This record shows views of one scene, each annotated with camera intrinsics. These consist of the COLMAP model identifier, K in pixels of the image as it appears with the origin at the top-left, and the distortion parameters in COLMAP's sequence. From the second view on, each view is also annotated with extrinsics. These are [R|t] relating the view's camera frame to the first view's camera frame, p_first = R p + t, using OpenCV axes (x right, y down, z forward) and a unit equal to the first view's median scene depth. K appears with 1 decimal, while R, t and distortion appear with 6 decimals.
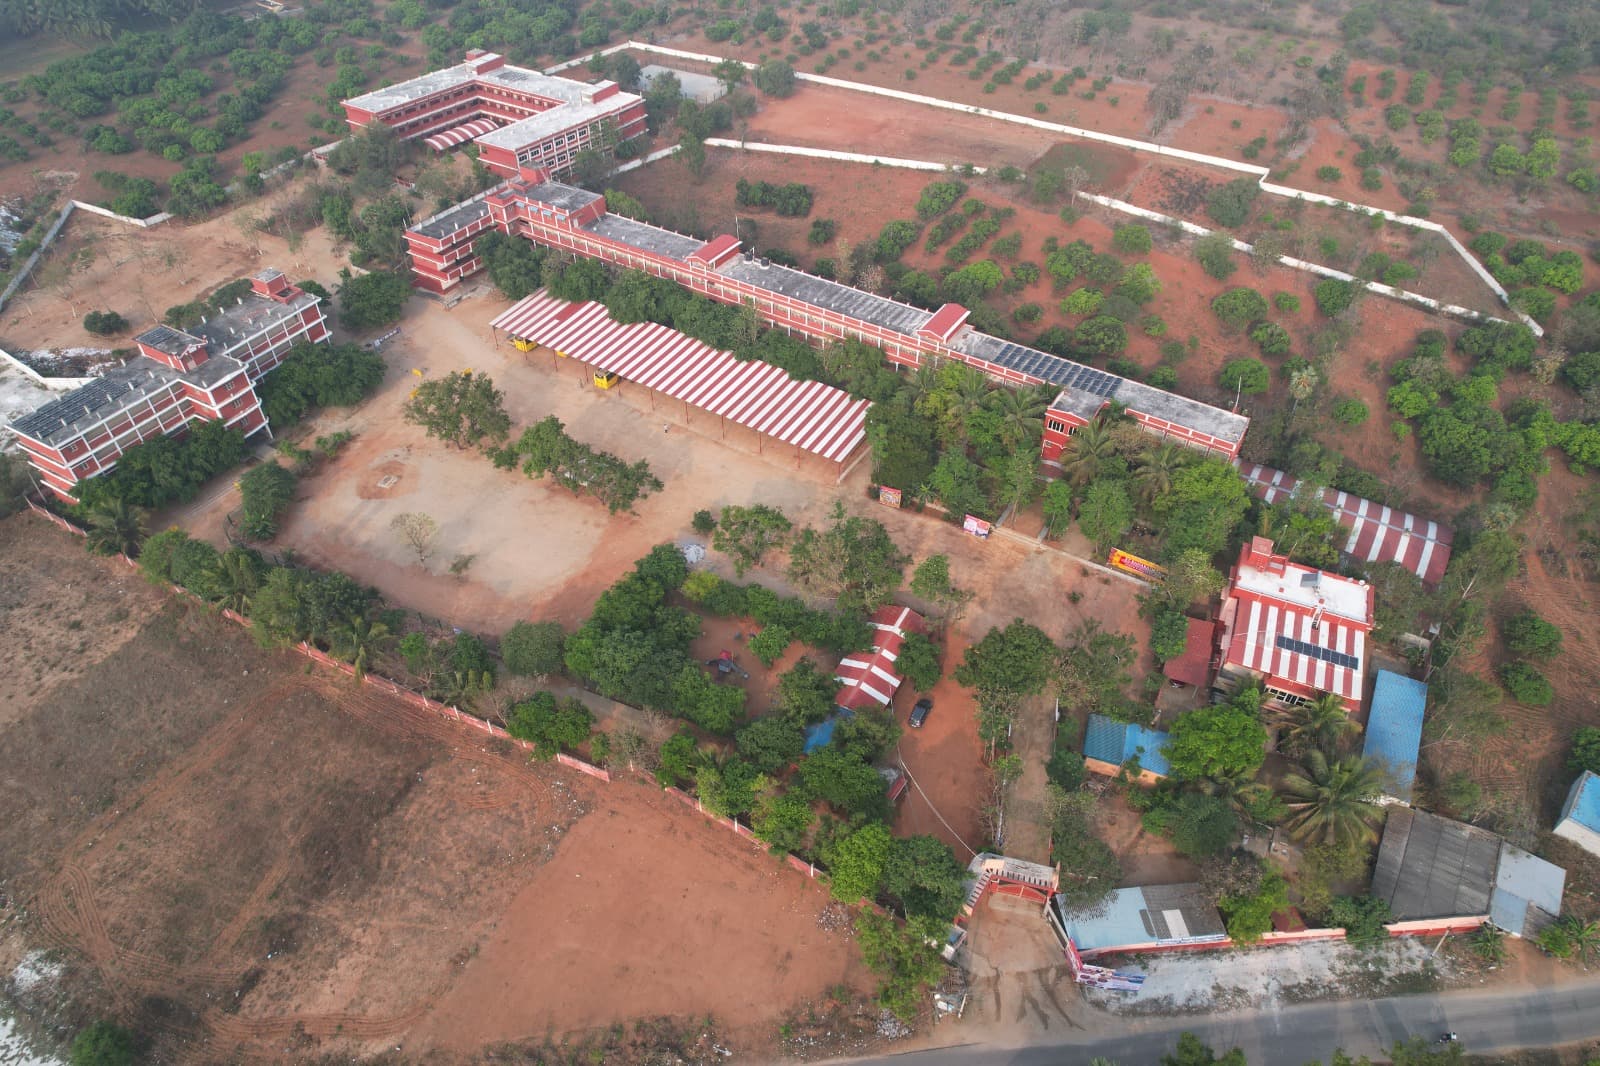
lens RADIAL K [[1025.9, 0, 800.0], [0, 1025.9, 533.0], [0, 0, 1]] dist [-0.077810, 0.072667]
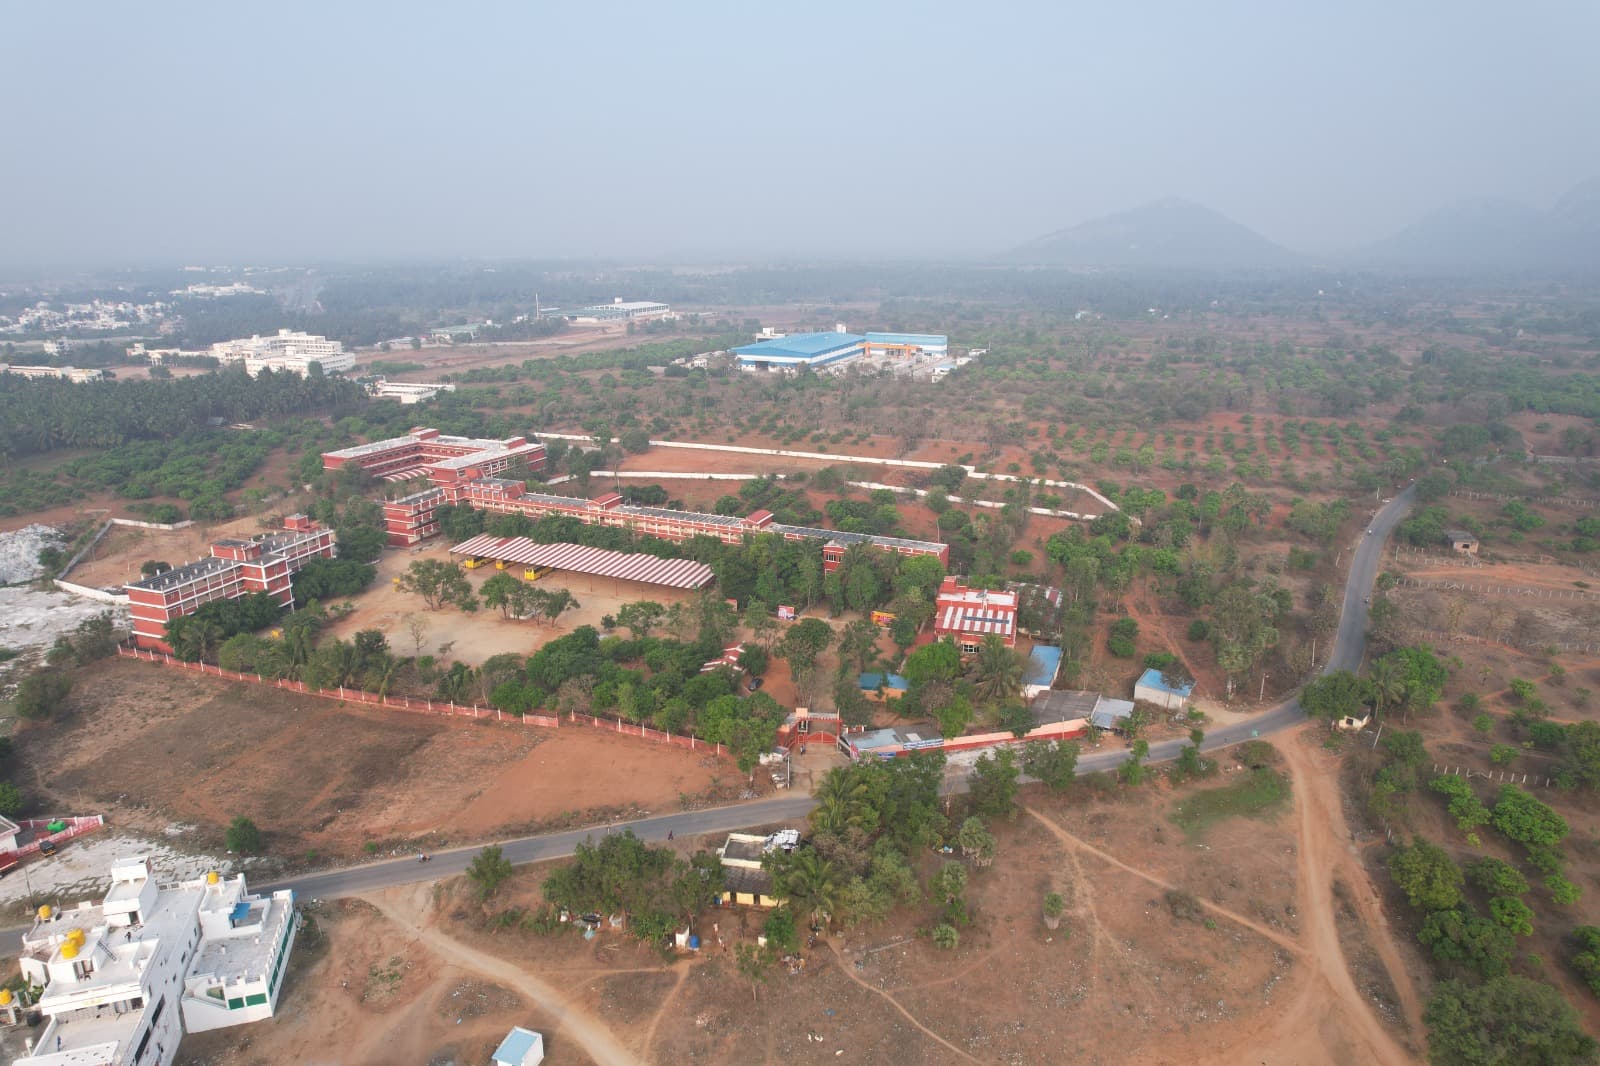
lens RADIAL K [[1025.9, 0, 800.0], [0, 1025.9, 533.0], [0, 0, 1]] dist [-0.077810, 0.072667]
pose [[0.987238, -0.050041, 0.151183, -0.029036], [0.110864, 0.897484, -0.426885, 0.444829], [-0.114323, 0.438198, 0.891579, -0.358260]]
